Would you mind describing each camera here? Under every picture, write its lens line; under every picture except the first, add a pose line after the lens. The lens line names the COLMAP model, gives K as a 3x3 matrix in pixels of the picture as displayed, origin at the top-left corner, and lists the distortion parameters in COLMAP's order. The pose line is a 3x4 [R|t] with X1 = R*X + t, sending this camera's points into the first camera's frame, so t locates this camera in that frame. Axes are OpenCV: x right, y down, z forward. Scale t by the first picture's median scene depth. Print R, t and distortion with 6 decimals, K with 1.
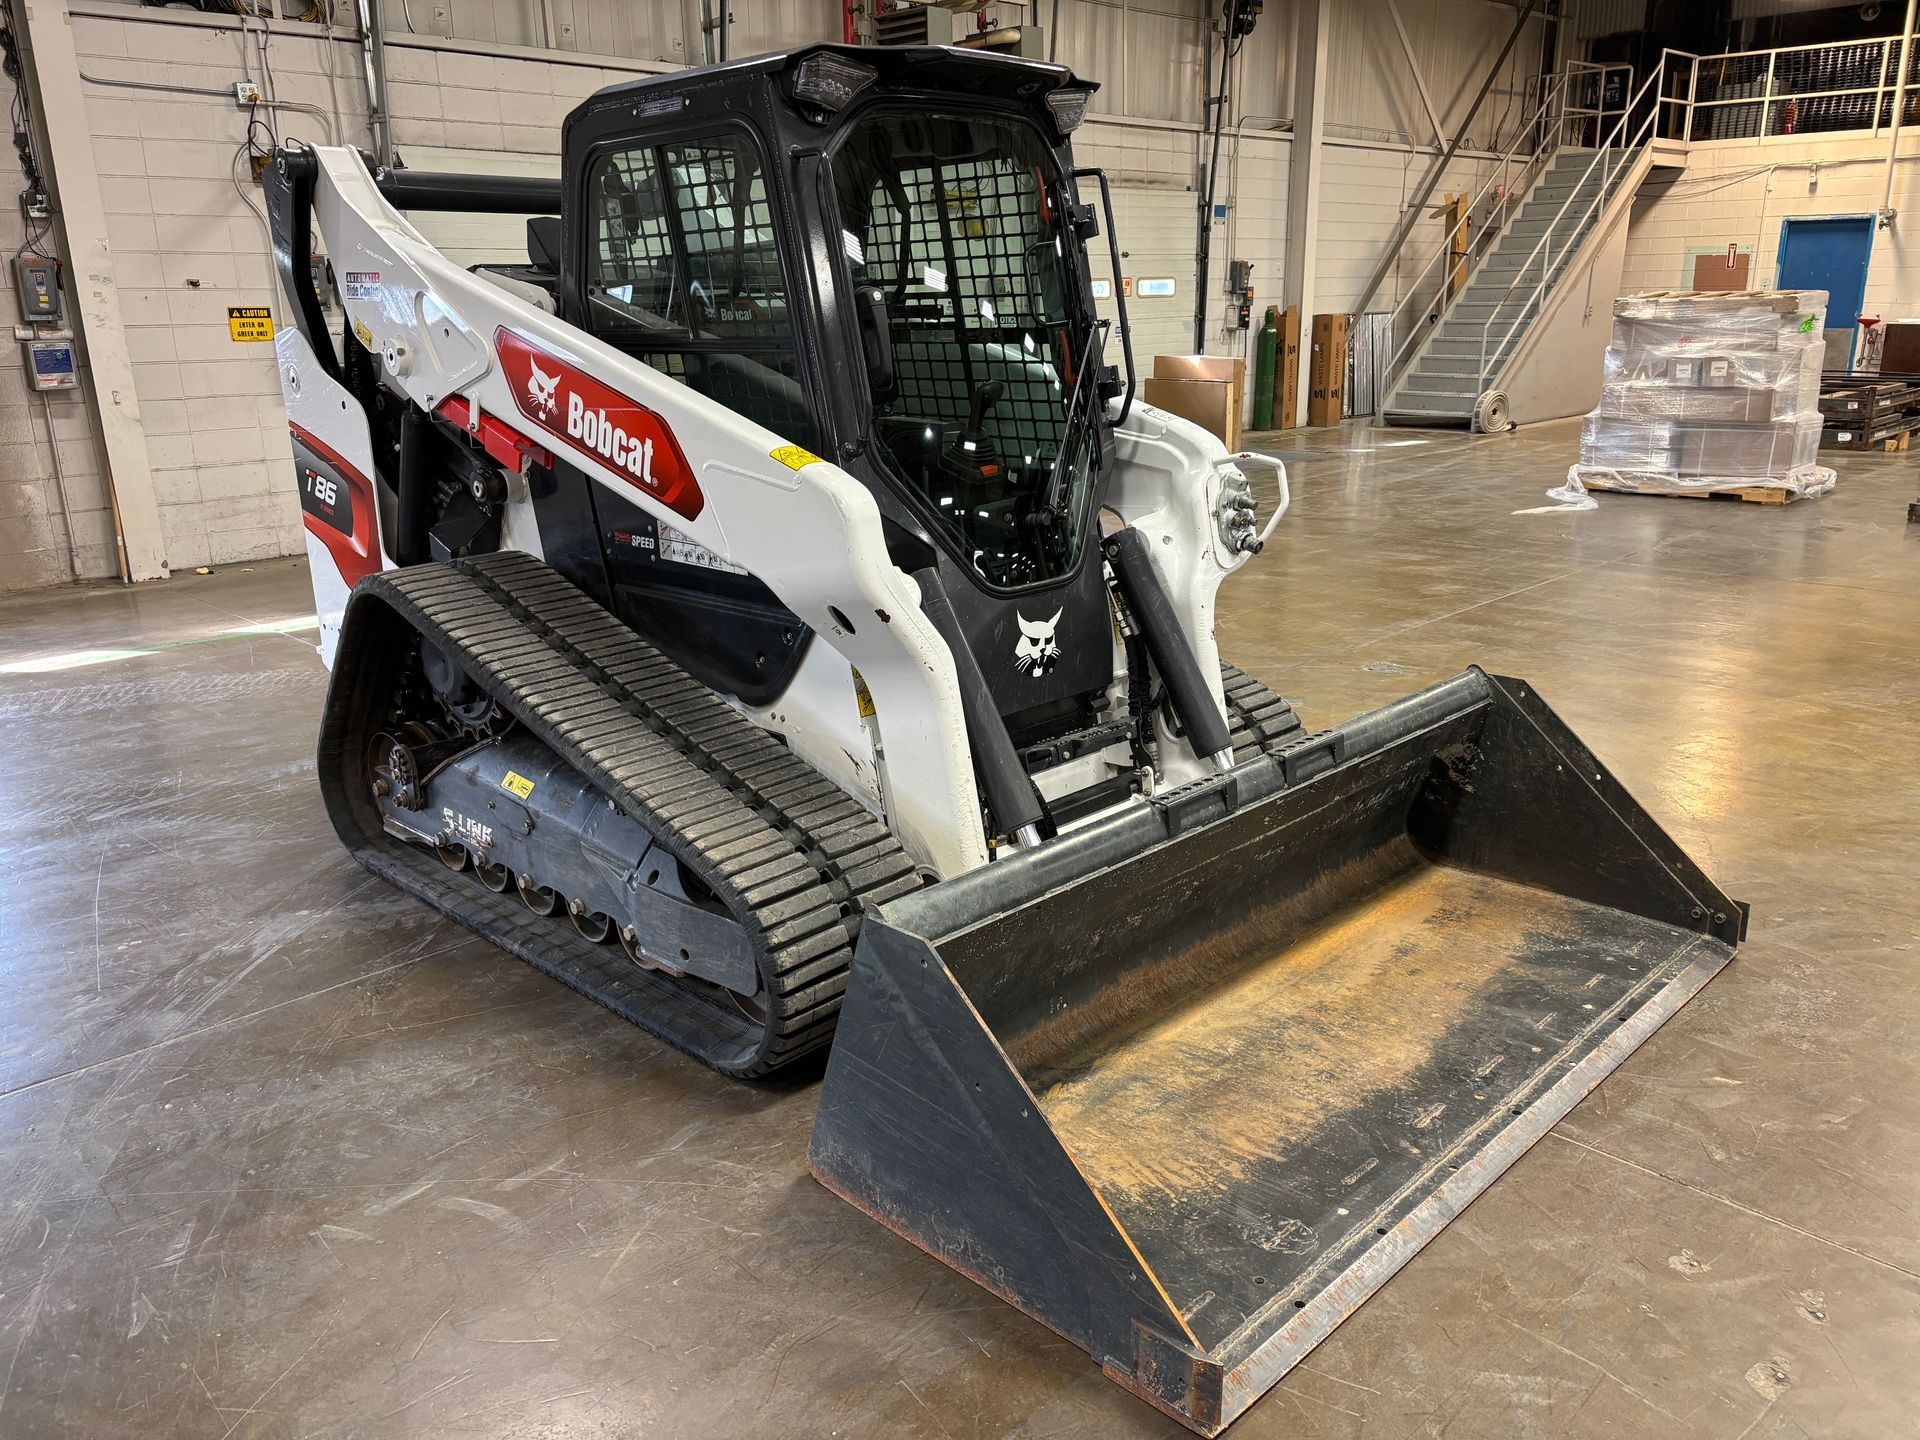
lens RADIAL K [[1466.7, 0, 964.9], [0, 1466.7, 714.1], [0, 0, 1]] dist [0.069570, -0.089716]
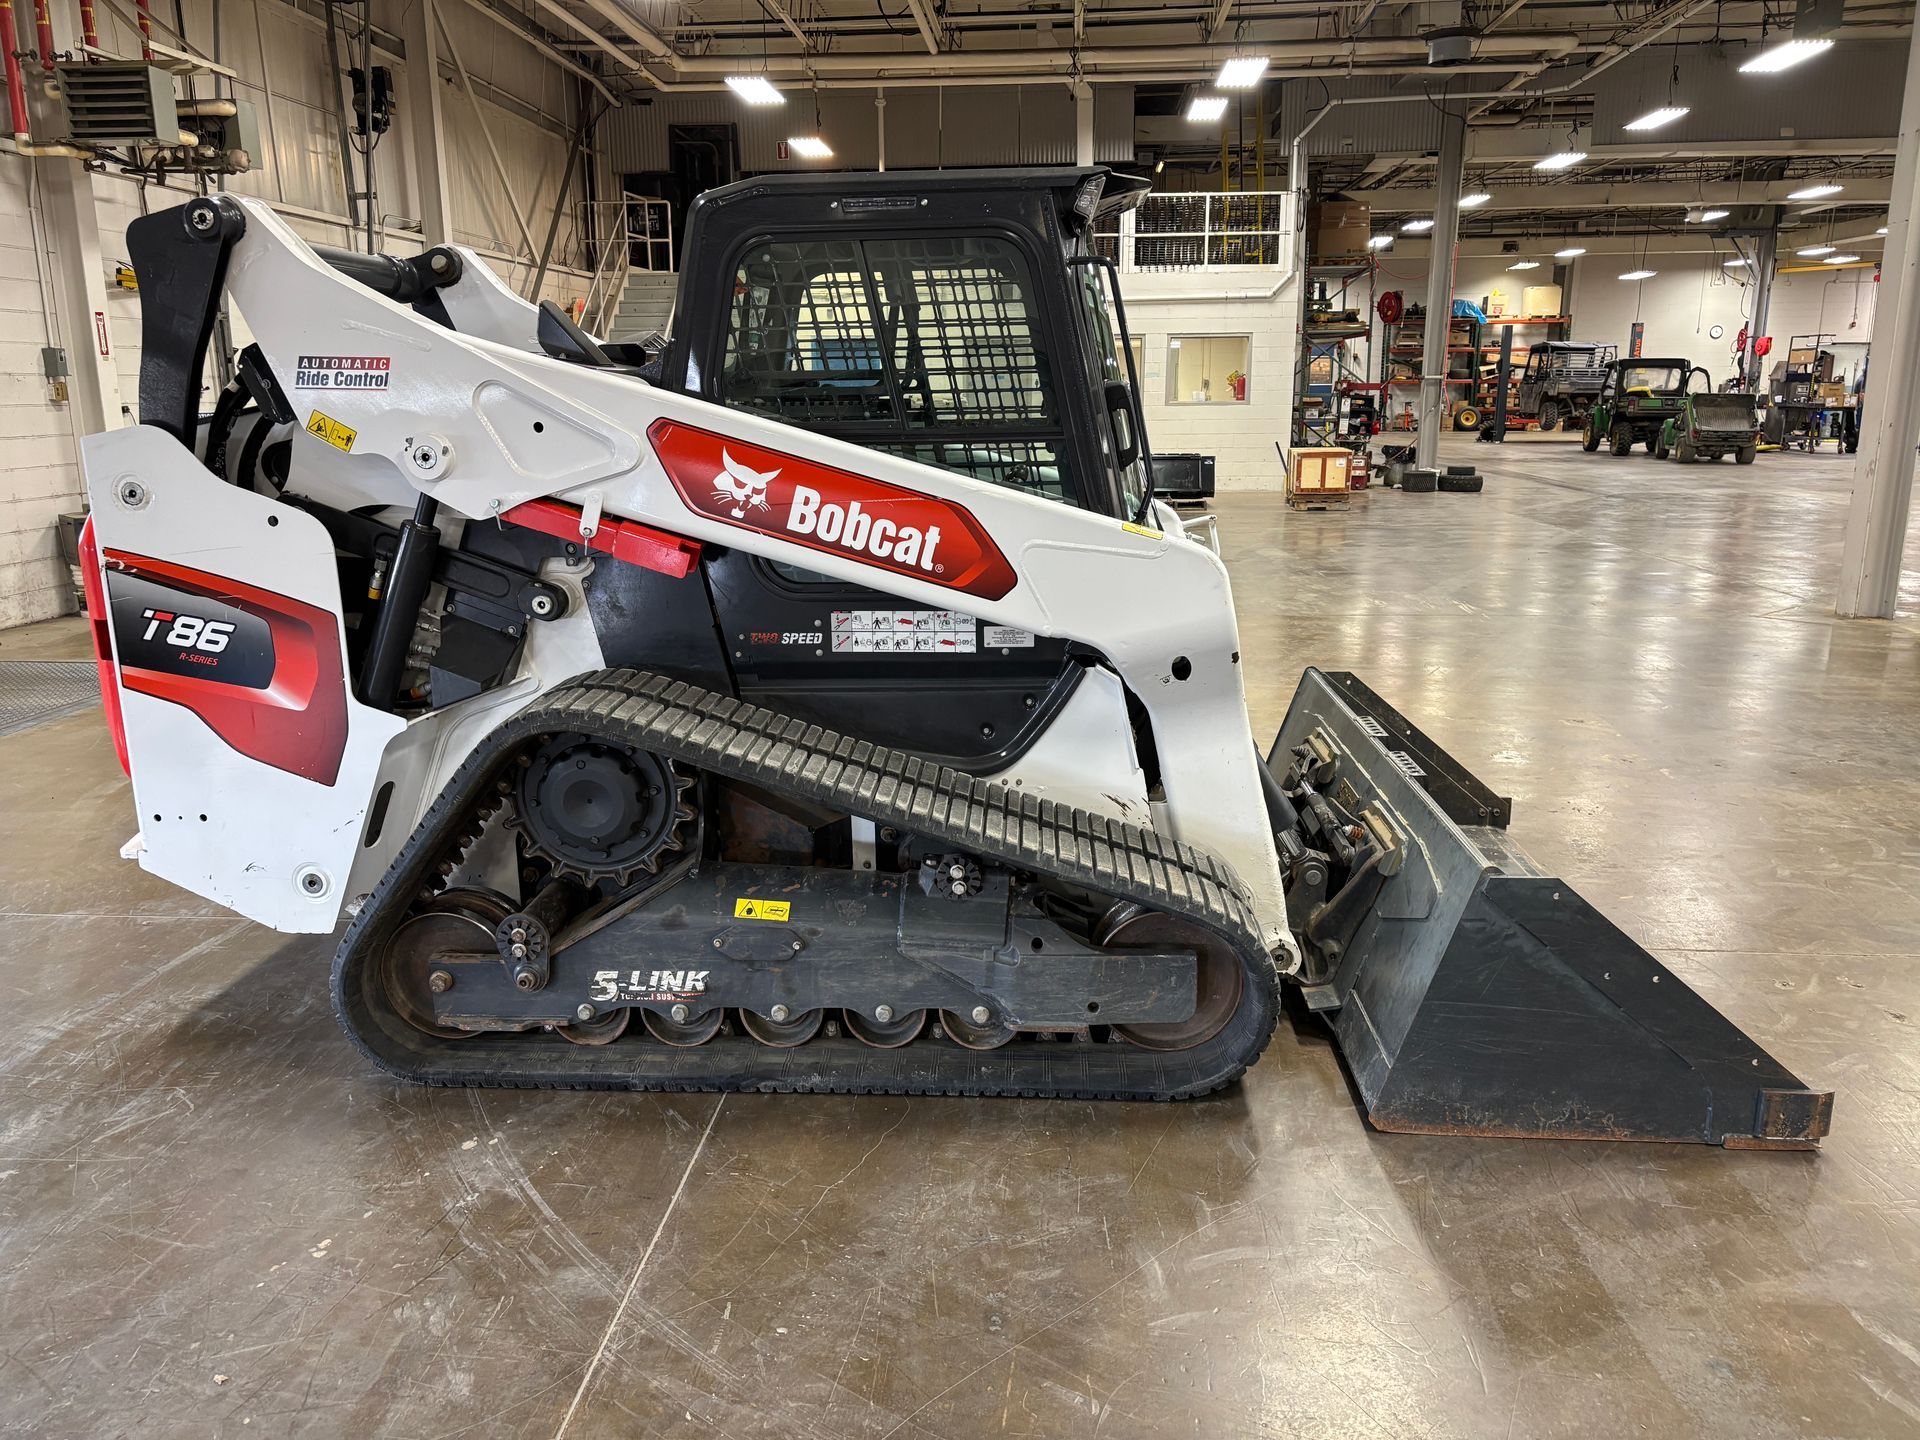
lens RADIAL K [[1446.9, 0, 980.9], [0, 1446.9, 705.8], [0, 0, 1]] dist [0.075538, -0.093941]
pose [[0.749734, -0.133891, 0.648053, -0.796394], [0.177665, 0.984089, -0.002223, -0.053020], [-0.637444, 0.116803, 0.761592, 0.215767]]
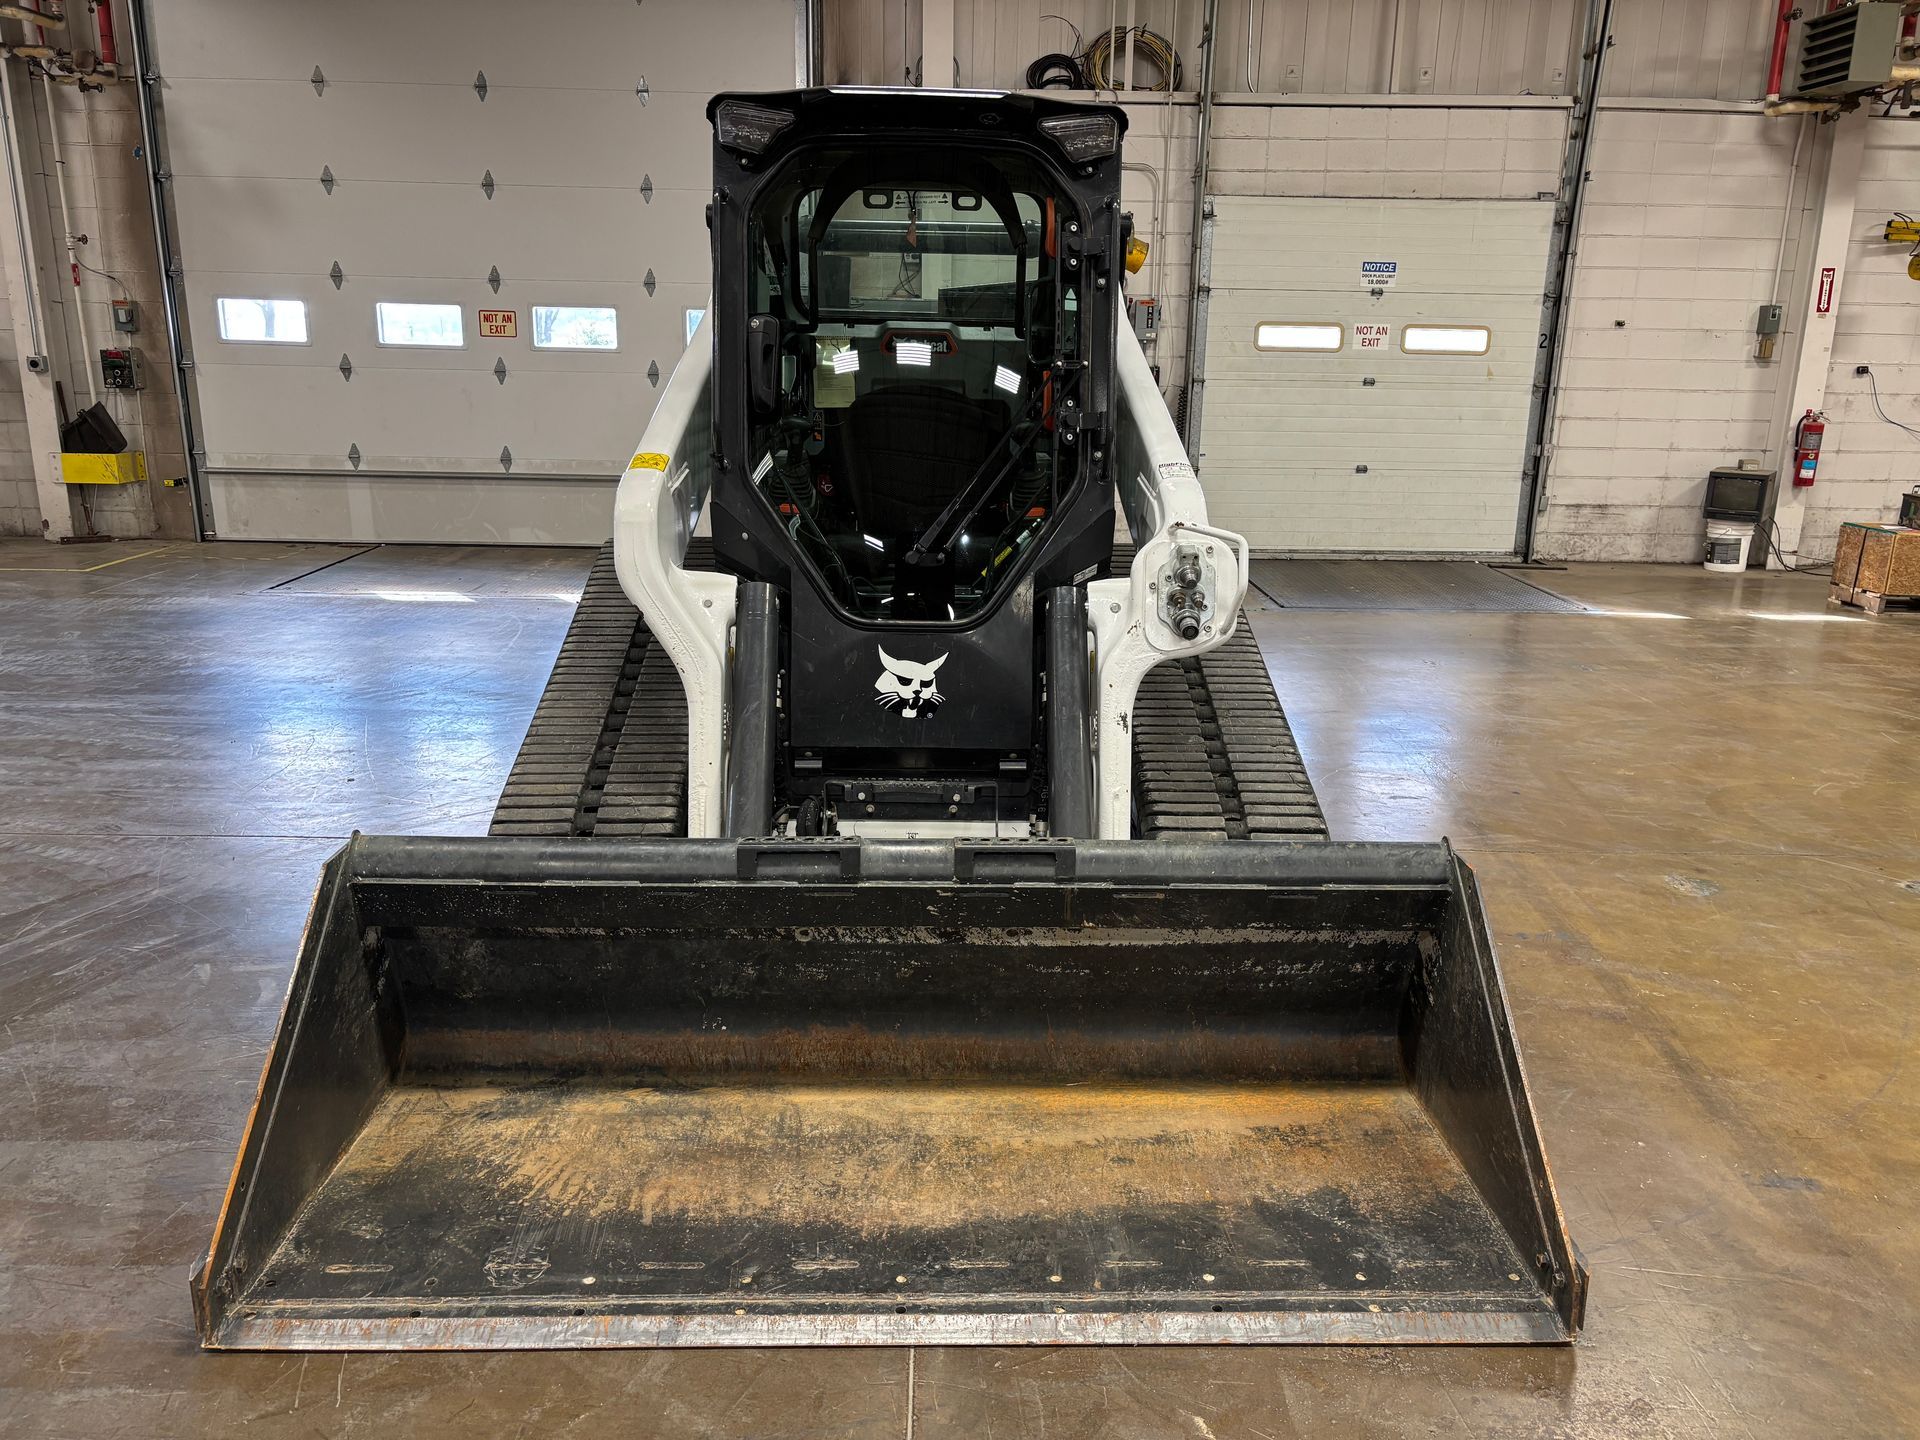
lens RADIAL K [[1466.7, 0, 964.9], [0, 1466.7, 714.1], [0, 0, 1]] dist [0.069570, -0.089716]
pose [[0.714122, 0.198097, -0.671407, 0.716726], [-0.218373, 0.974303, 0.055199, -0.088340], [0.665088, 0.107198, 0.739031, 0.304188]]
